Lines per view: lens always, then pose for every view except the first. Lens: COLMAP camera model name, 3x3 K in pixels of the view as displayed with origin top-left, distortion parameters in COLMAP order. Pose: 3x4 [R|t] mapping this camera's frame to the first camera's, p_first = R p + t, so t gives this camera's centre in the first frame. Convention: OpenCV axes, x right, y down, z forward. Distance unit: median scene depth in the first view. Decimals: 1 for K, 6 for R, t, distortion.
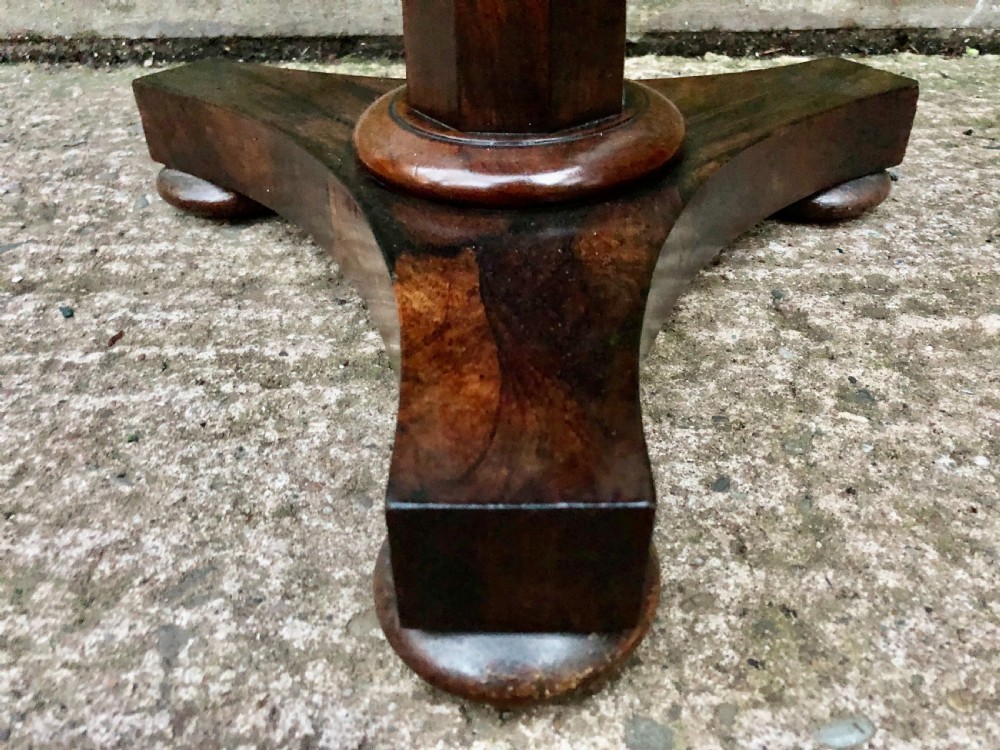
lens RADIAL K [[824.0, 0, 507.4], [0, 824.0, 374.6], [0, 0, 1]] dist [0.002517, 0.009531]
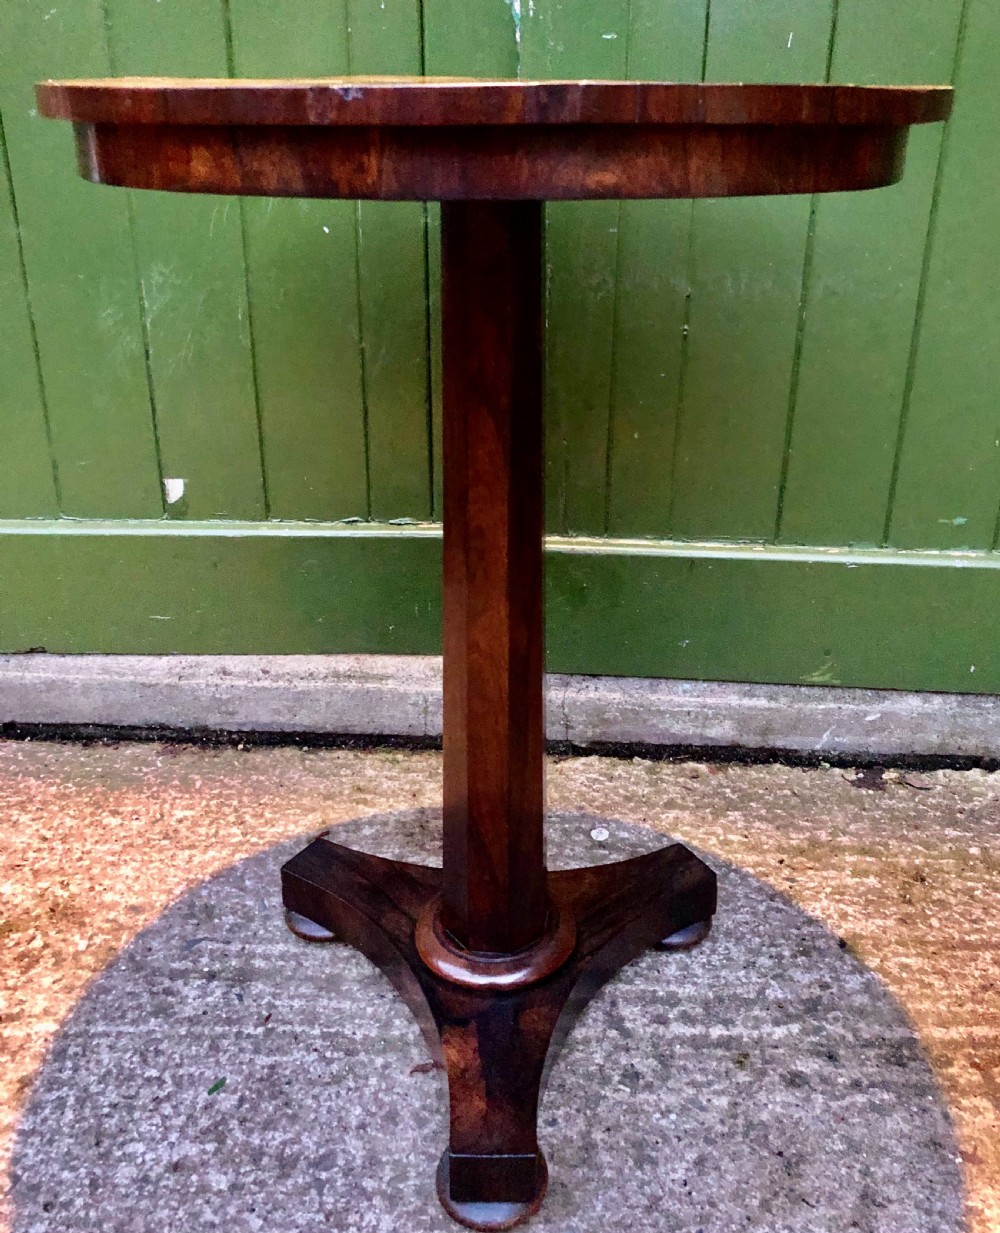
lens RADIAL K [[1135.1, 0, 499.7], [0, 1135.1, 550.6], [0, 0, 1]] dist [0.020477, 0.000000]
pose [[0.998695, 0.032916, -0.039057, 0.165417], [-0.041477, 0.968874, -0.244054, -0.547697], [0.029808, 0.245355, 0.968975, -2.143002]]
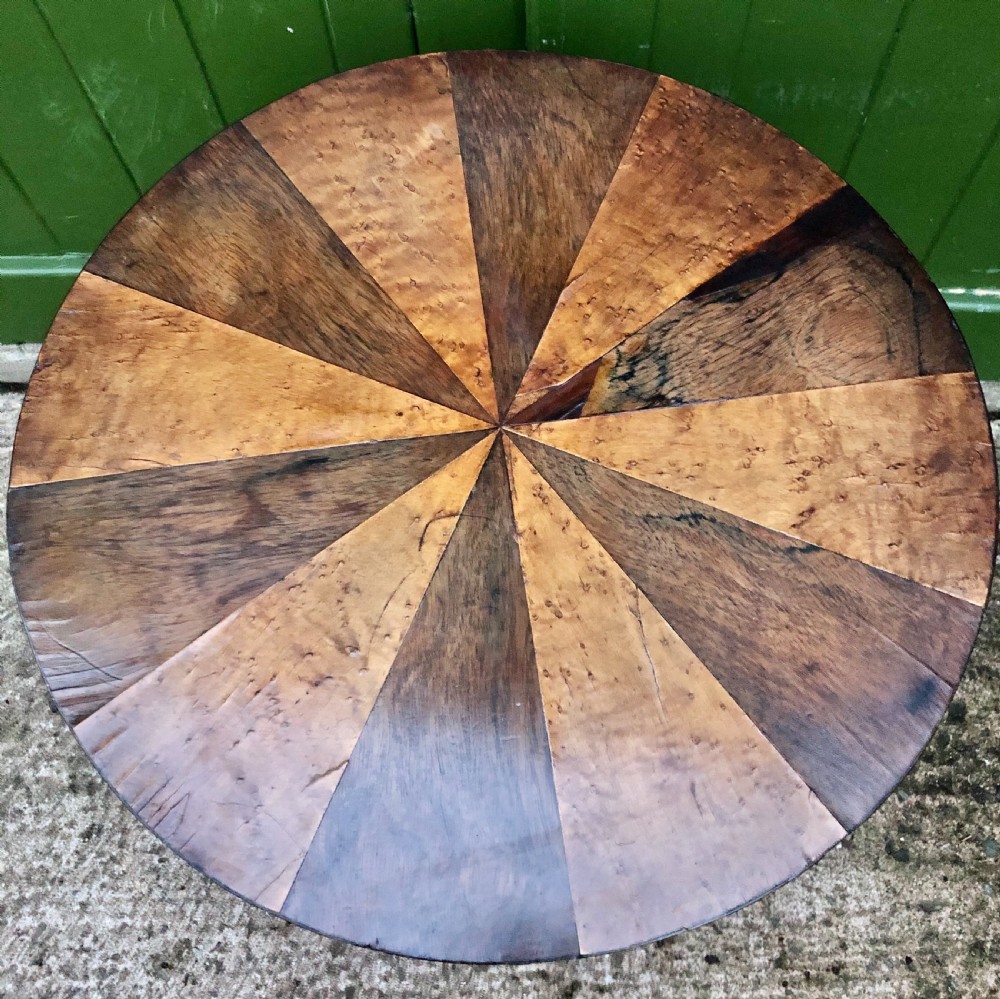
lens RADIAL K [[1090.5, 0, 501.1], [0, 1090.5, 459.0], [0, 0, 1]] dist [0.018652, 0.000000]
pose [[0.998792, 0.027946, -0.040419, 0.125181], [-0.004263, 0.868715, 0.495294, -2.910302], [0.048954, -0.494523, 0.867785, -1.855620]]
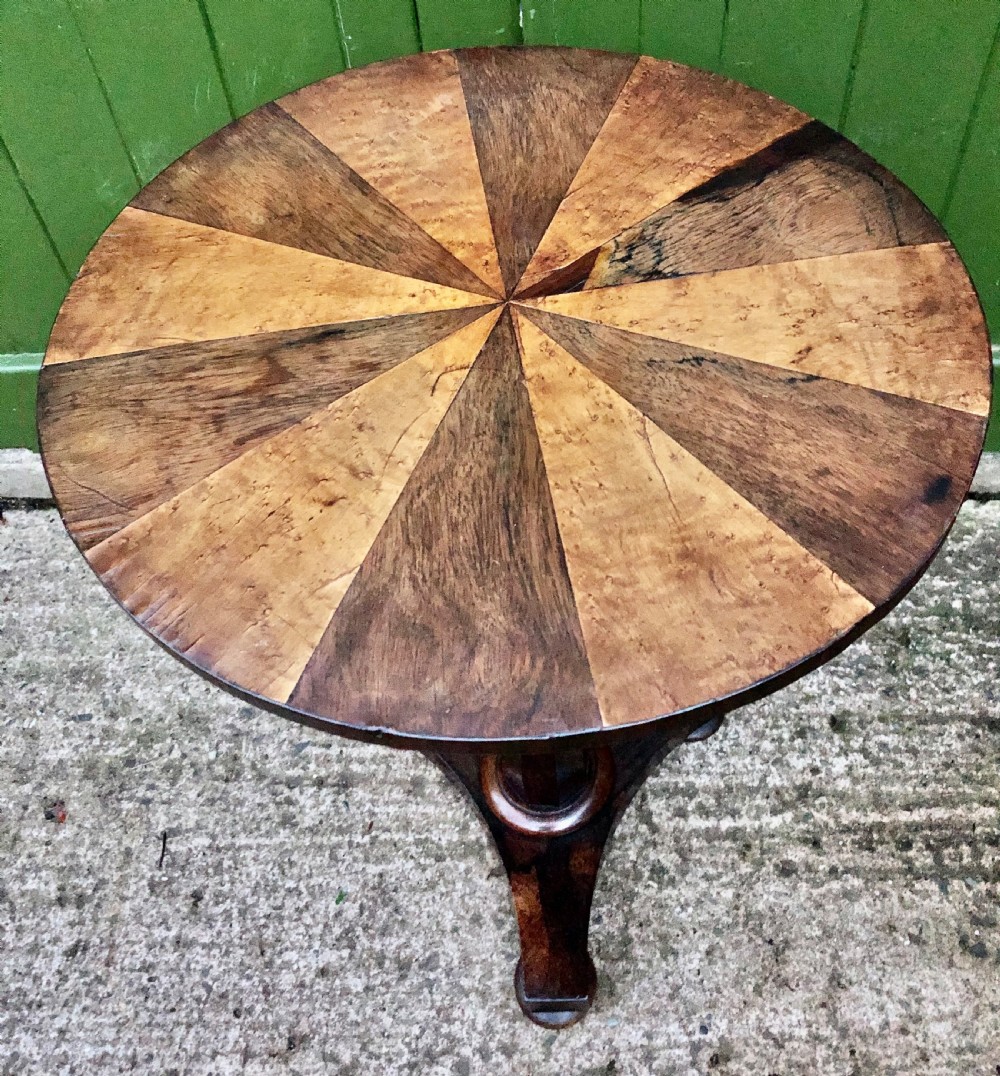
lens RADIAL K [[1093.6, 0, 497.9], [0, 1093.6, 410.3], [0, 0, 1]] dist [0.014255, 0.000000]
pose [[0.997924, -0.013222, -0.063035, 0.152764], [0.026771, 0.975301, 0.219252, -2.256663], [0.058580, -0.220484, 0.973630, -2.194355]]
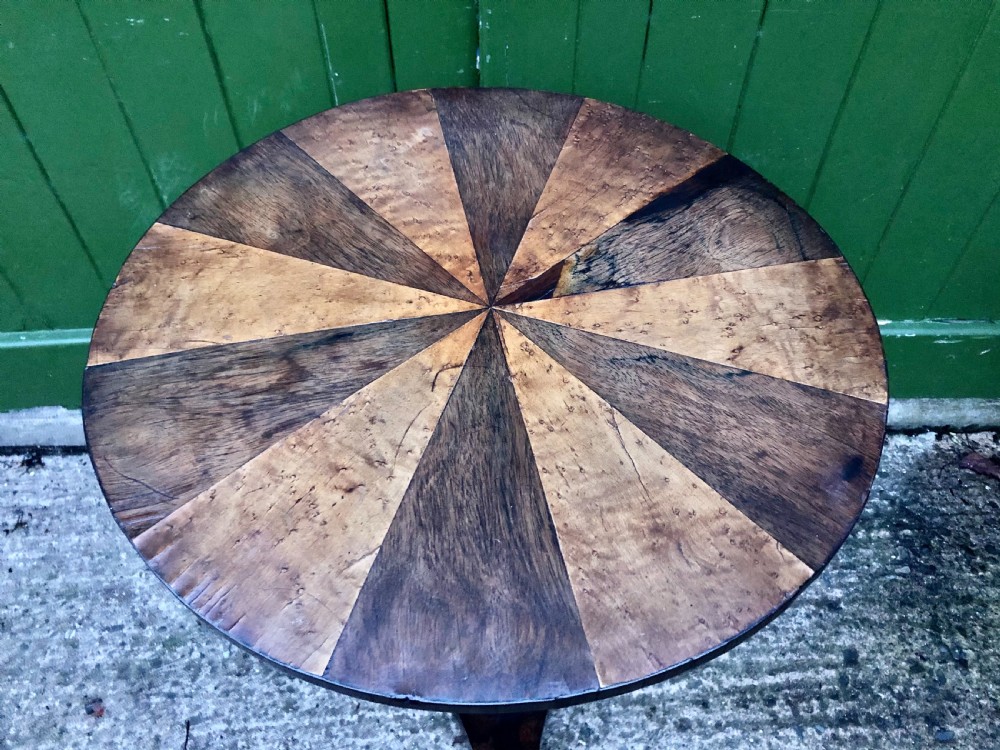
lens RADIAL K [[824.0, 0, 504.6], [0, 824.0, 369.8], [0, 0, 1]] dist [0.002517, 0.009531]
pose [[0.999215, -0.024111, 0.031432, 0.015120], [0.015622, 0.968981, 0.246642, -2.324257], [-0.036404, -0.245957, 0.968597, -1.975391]]
